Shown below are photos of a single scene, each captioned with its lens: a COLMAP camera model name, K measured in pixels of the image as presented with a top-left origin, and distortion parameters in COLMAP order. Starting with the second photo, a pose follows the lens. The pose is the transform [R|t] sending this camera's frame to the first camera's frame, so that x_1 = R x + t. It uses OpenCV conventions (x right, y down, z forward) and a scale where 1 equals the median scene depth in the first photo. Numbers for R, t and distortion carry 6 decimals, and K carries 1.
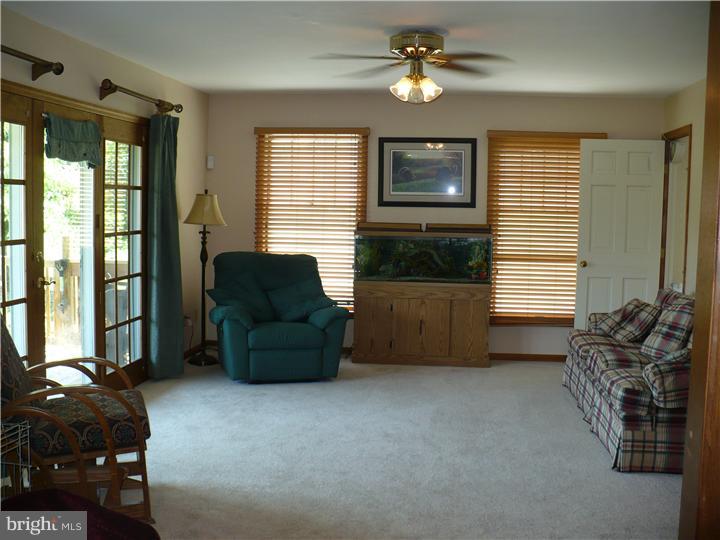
lens RADIAL K [[812.7, 0, 360.0], [0, 812.7, 270.0], [0, 0, 1]] dist [-0.242913, 0.323733]
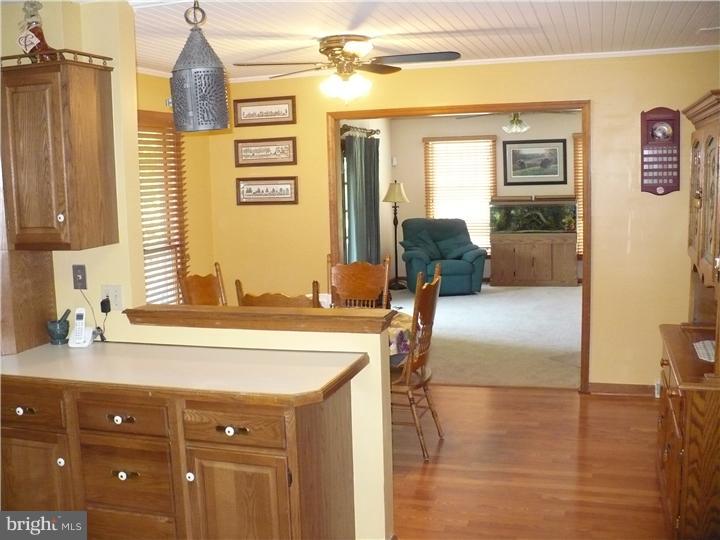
lens RADIAL K [[812.7, 0, 360.0], [0, 812.7, 270.0], [0, 0, 1]] dist [-0.242913, 0.323733]
pose [[0.983153, -0.028937, -0.180479, 0.024848], [0.036727, 0.998525, 0.039975, 0.010905], [0.179056, -0.045930, 0.982766, -0.577784]]
